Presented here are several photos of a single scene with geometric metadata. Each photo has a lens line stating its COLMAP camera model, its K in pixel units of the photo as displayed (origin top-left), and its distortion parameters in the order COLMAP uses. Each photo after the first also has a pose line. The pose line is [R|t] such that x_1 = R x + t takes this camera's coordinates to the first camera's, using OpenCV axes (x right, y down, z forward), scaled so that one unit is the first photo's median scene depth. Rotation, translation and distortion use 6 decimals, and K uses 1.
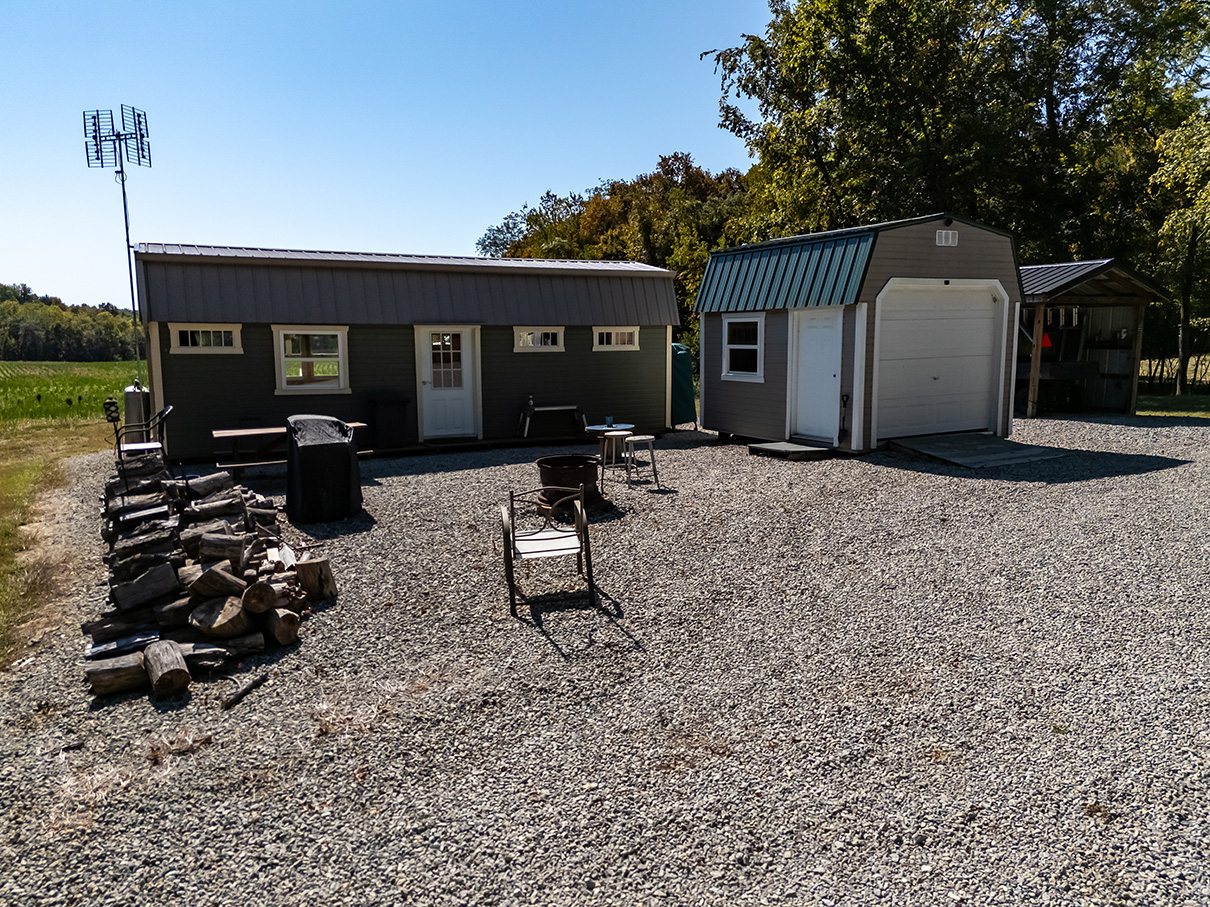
lens RADIAL K [[887.0, 0, 605.5], [0, 887.0, 448.8], [0, 0, 1]] dist [0.060523, -0.048137]
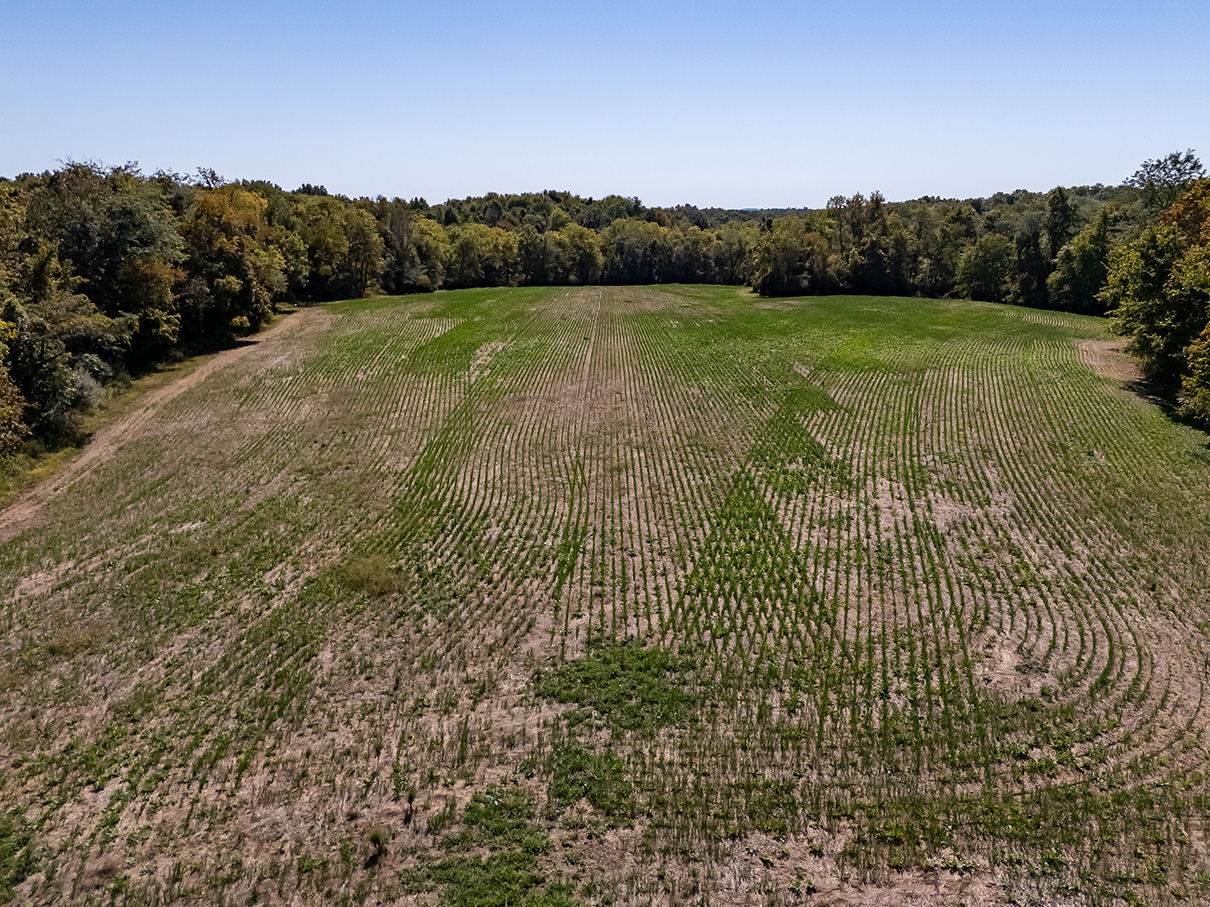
lens RADIAL K [[887.0, 0, 607.9], [0, 887.0, 461.6], [0, 0, 1]] dist [0.060523, -0.048137]
pose [[0.818991, 0.153988, -0.552758, -0.444593], [-0.078401, 0.984314, 0.158049, -0.904226], [0.568425, -0.086104, 0.818217, 1.487344]]
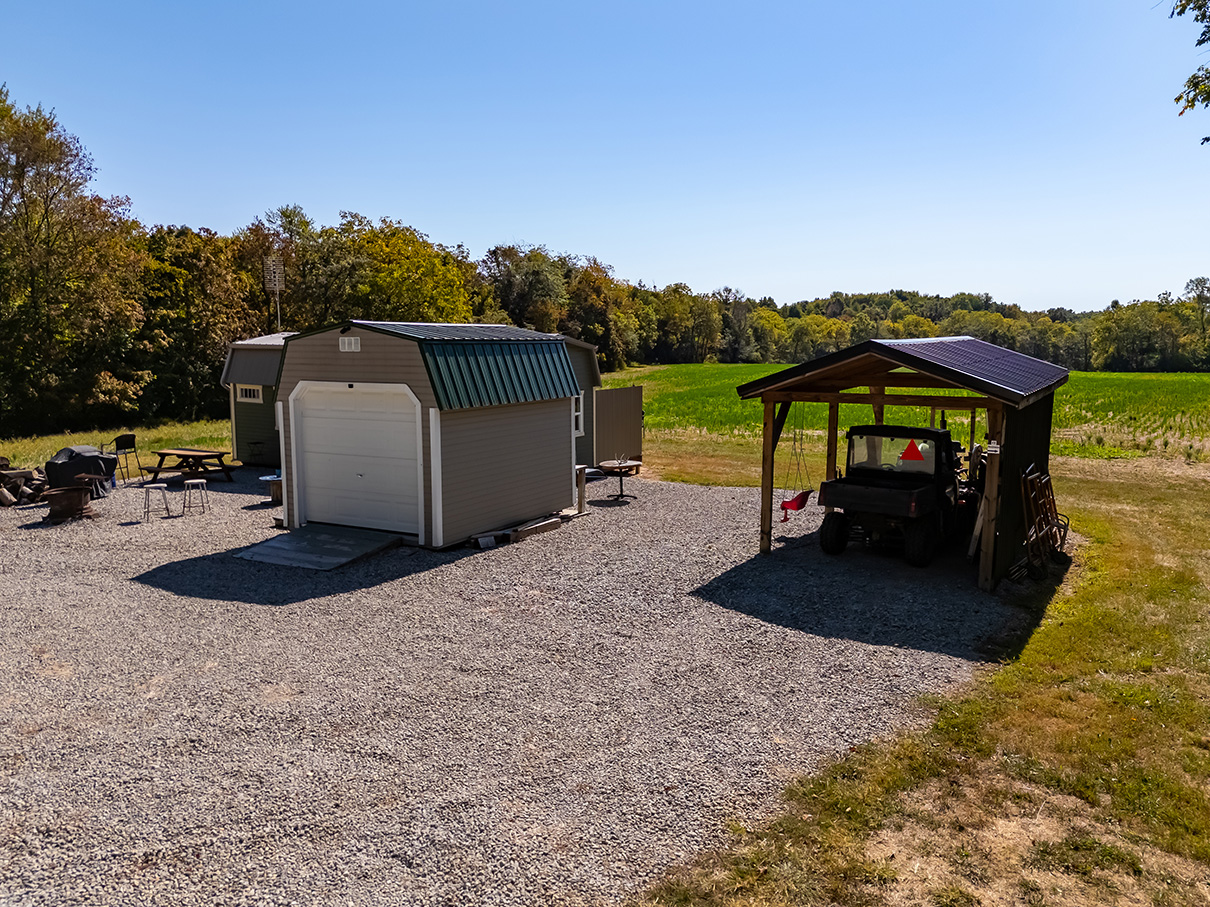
lens RADIAL K [[887.0, 0, 602.0], [0, 887.0, 449.6], [0, 0, 1]] dist [0.060523, -0.048137]
pose [[0.533472, 0.113708, -0.838140, 1.273723], [-0.114011, 0.991546, 0.061953, -0.188473], [0.838098, 0.062507, 0.541926, 0.615957]]
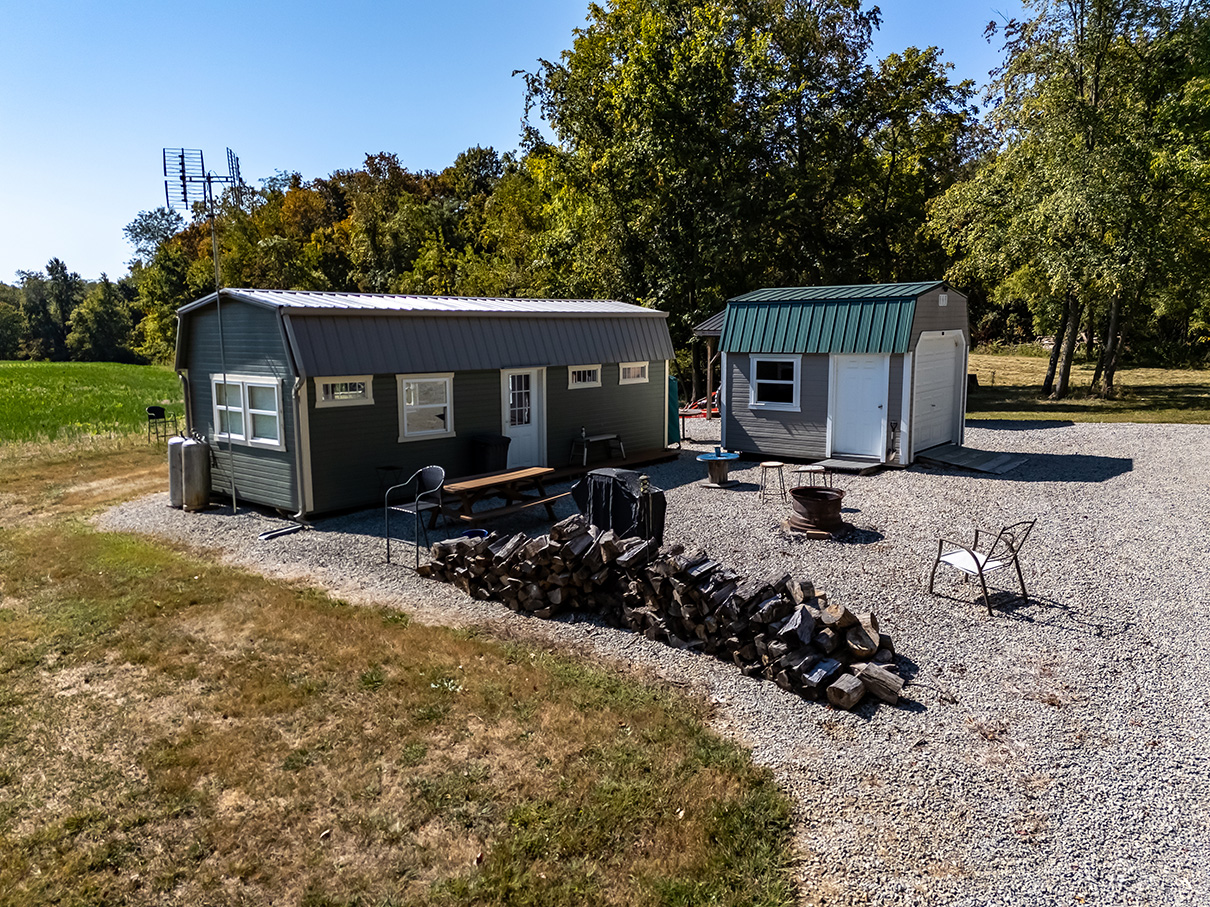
lens RADIAL K [[887.0, 0, 598.0], [0, 887.0, 459.0], [0, 0, 1]] dist [0.060523, -0.048137]
pose [[0.925904, -0.059137, 0.373102, -0.531668], [0.052308, 0.998227, 0.028410, -0.057922], [-0.374120, -0.006789, 0.927355, -0.028336]]
